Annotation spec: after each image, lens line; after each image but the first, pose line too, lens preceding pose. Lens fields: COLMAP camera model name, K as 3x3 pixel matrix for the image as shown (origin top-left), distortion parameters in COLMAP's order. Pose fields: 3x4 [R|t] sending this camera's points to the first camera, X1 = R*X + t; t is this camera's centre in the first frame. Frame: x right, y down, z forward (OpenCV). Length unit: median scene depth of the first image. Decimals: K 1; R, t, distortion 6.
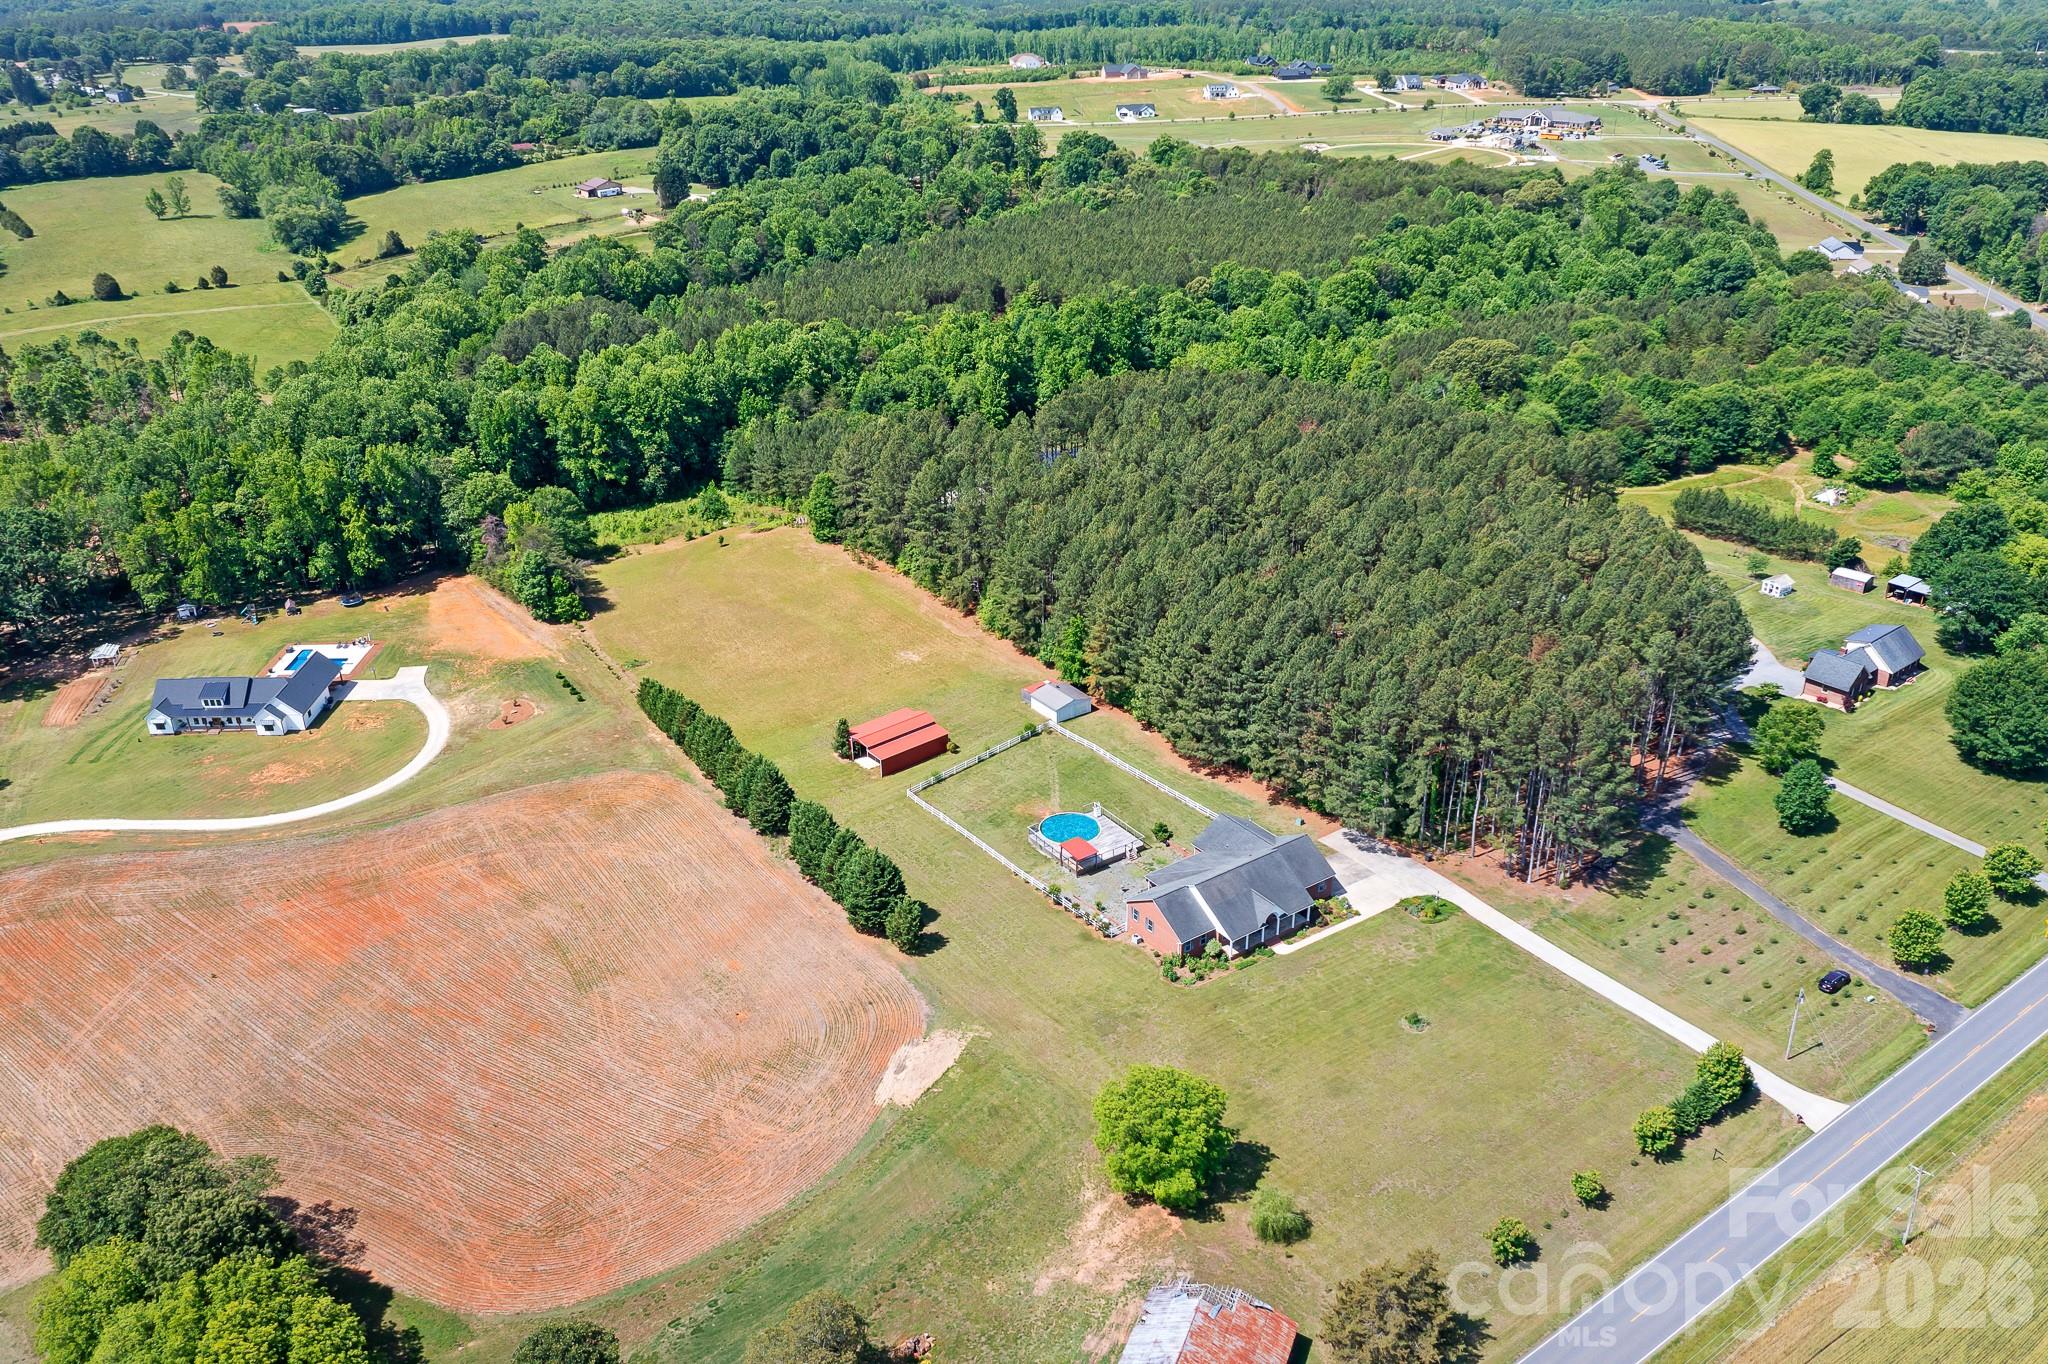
lens RADIAL K [[1620.9, 0, 1018.5], [0, 1620.9, 678.8], [0, 0, 1]] dist [-0.003640, -0.002594]
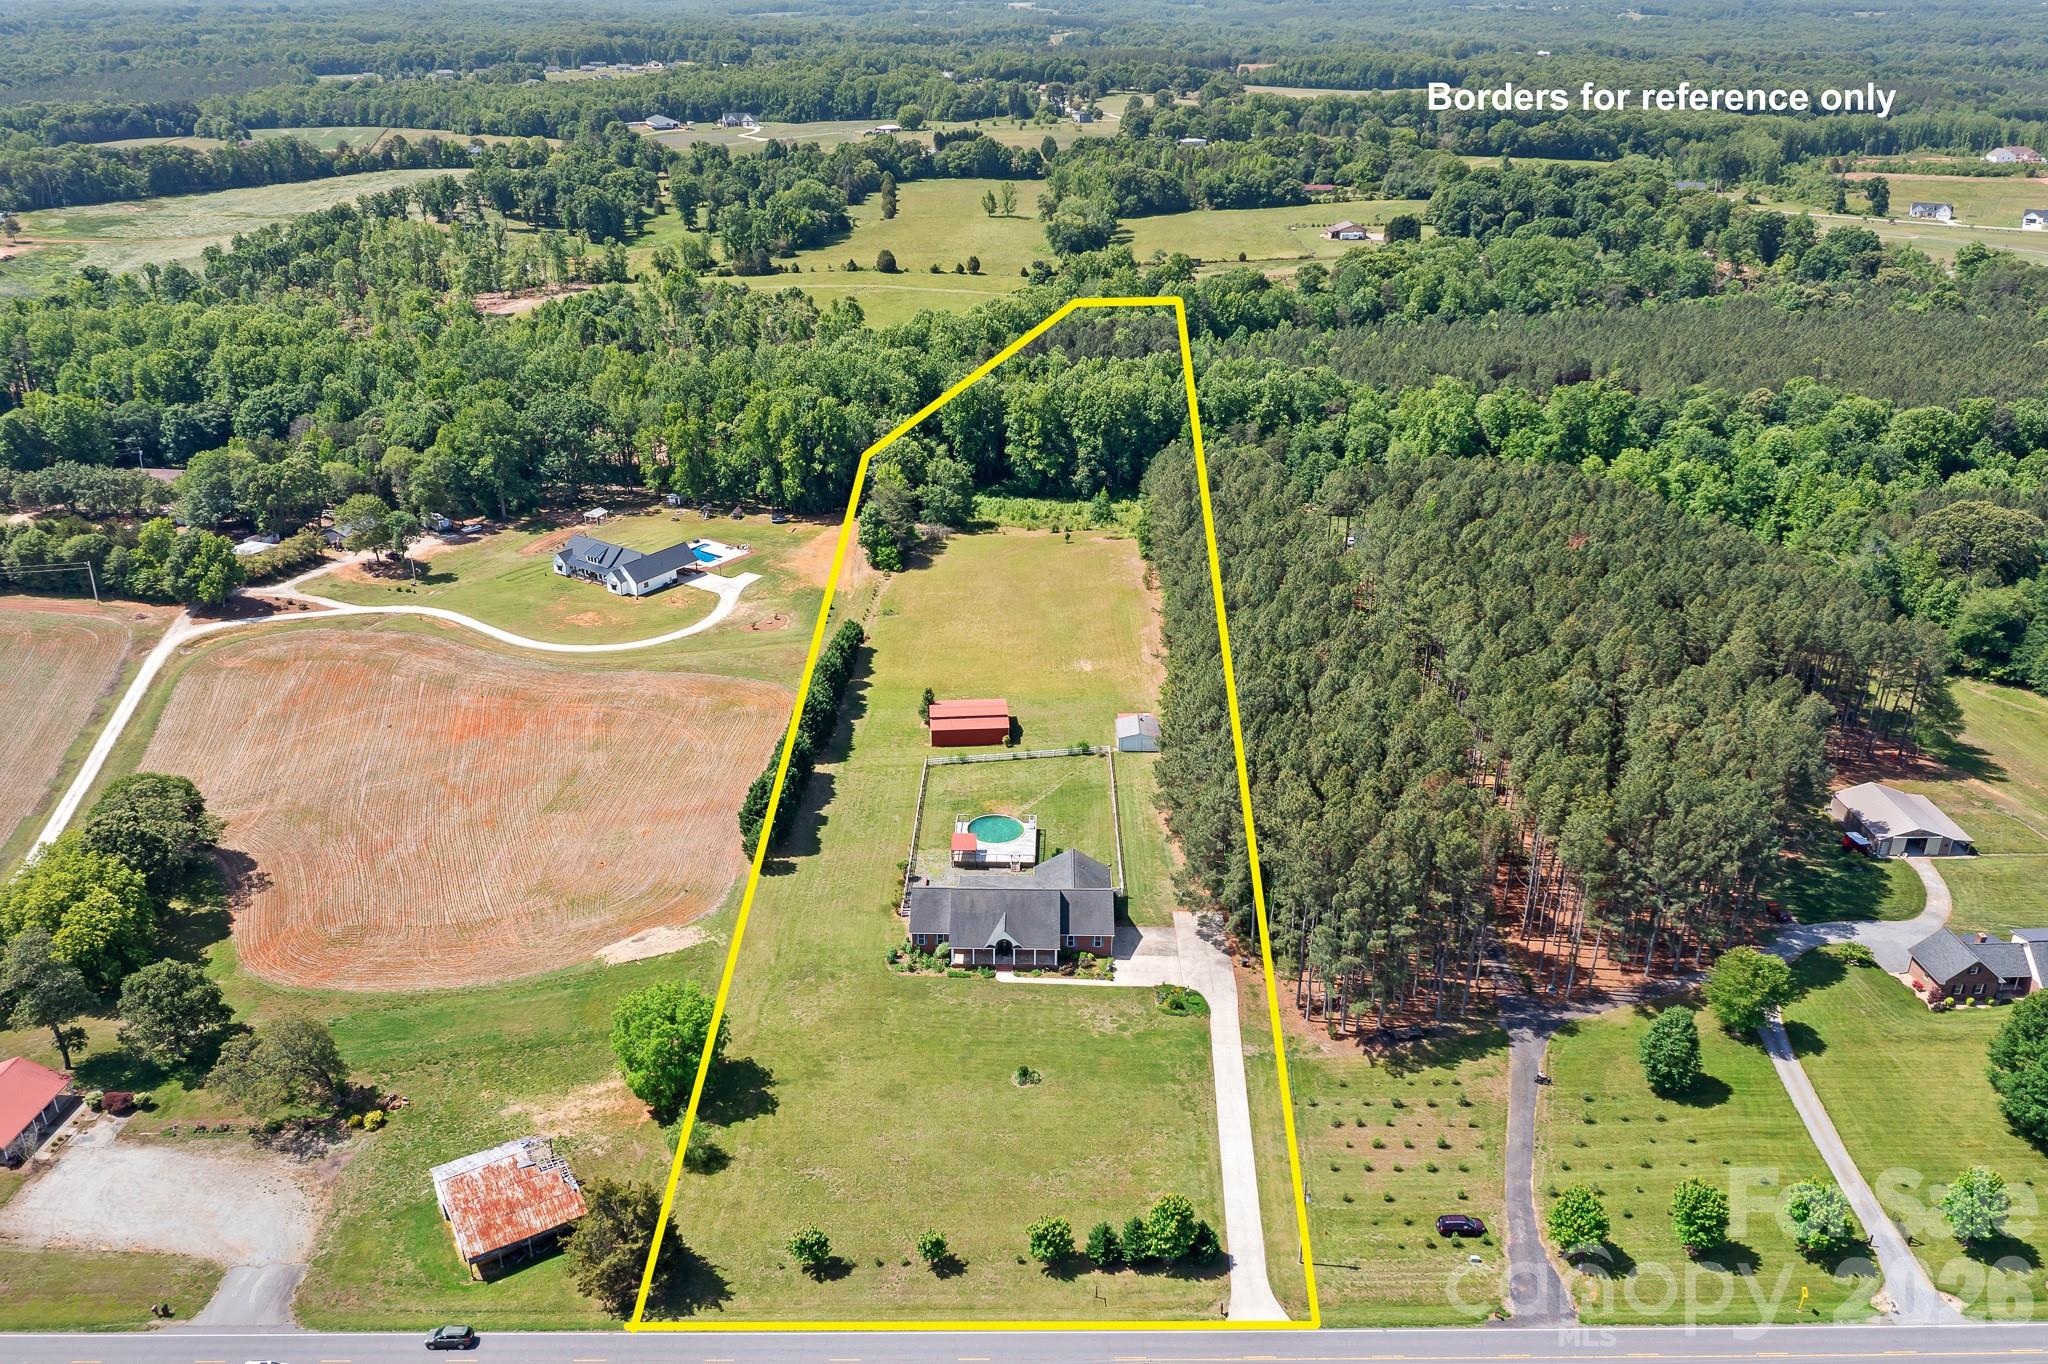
lens RADIAL K [[1620.9, 0, 1018.5], [0, 1620.9, 678.8], [0, 0, 1]] dist [-0.003640, -0.002594]
pose [[0.809619, 0.252877, -0.529689, 0.355125], [-0.269293, 0.961881, 0.047599, -0.034004], [0.521534, 0.104104, 0.846856, 0.067700]]
